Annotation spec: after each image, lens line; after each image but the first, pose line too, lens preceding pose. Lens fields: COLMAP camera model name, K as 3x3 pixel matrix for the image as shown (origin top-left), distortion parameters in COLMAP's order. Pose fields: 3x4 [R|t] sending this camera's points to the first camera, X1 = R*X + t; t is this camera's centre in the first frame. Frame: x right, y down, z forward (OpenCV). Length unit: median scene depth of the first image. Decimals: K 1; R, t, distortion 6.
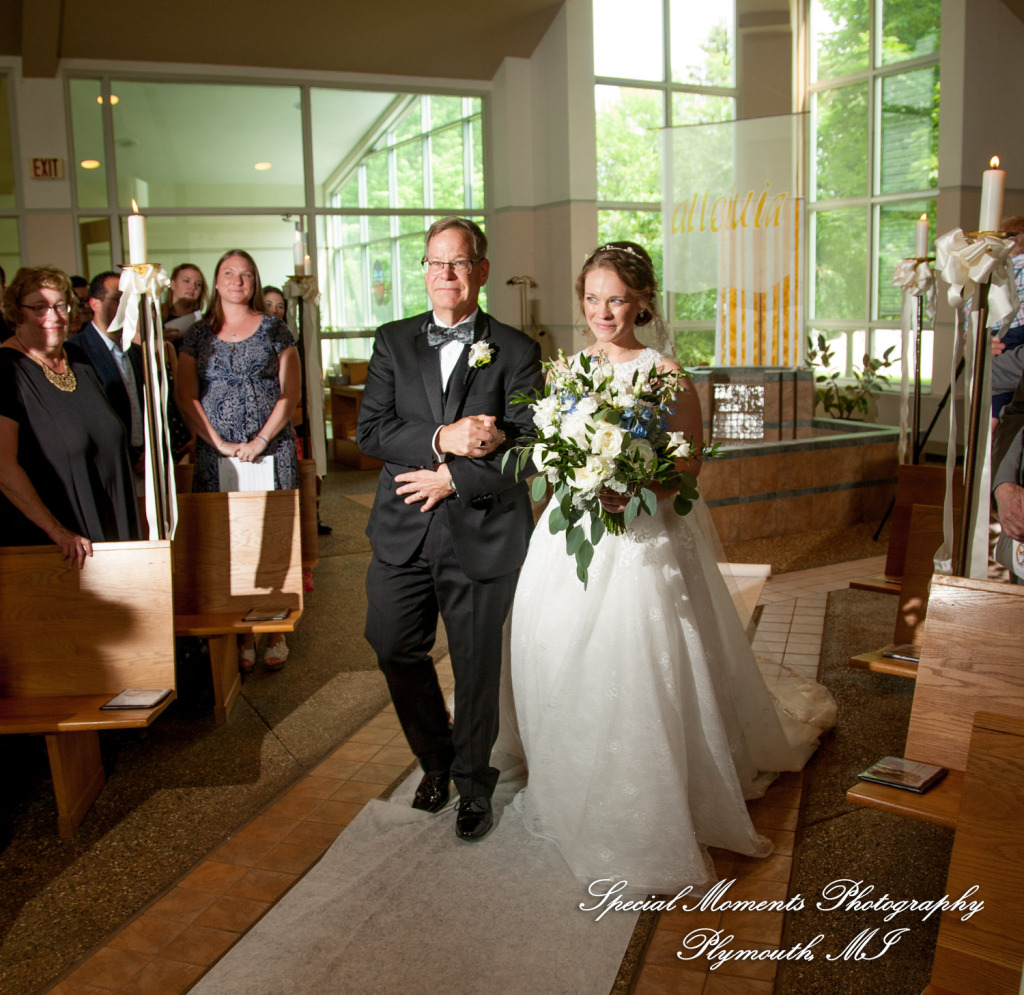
lens RADIAL K [[1096.7, 0, 512.0], [0, 1096.7, 497.5], [0, 0, 1]] dist [-0.121473, 0.051786]
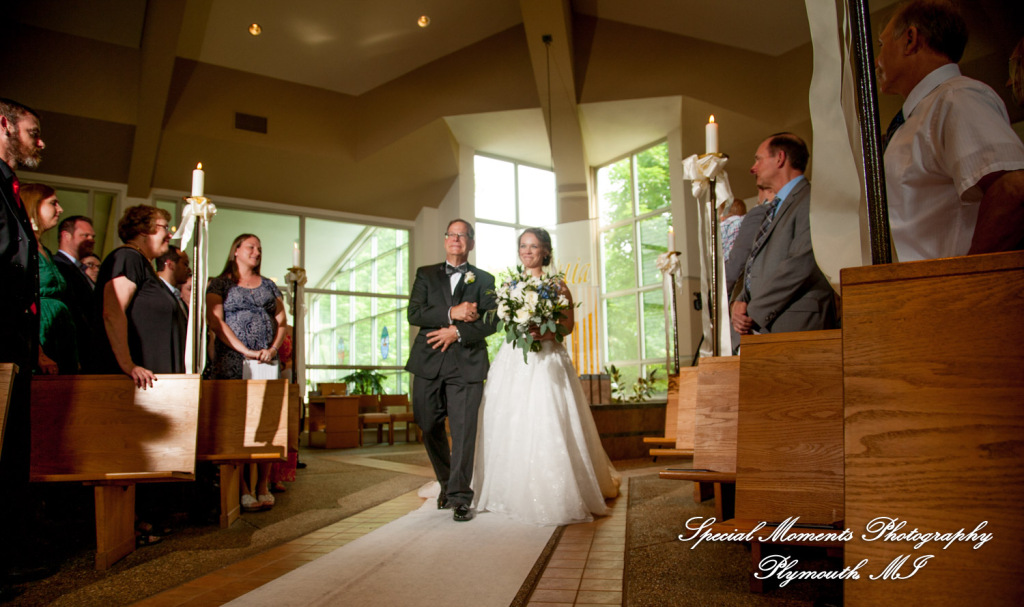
lens RADIAL K [[677.0, 0, 513.1], [0, 677.0, 345.3], [0, 0, 1]] dist [-0.128136, 0.061180]
pose [[0.991053, 0.011939, 0.132936, -0.008352], [0.023756, 0.964309, -0.263712, 0.194636], [-0.131340, 0.264511, 0.955397, 0.053823]]
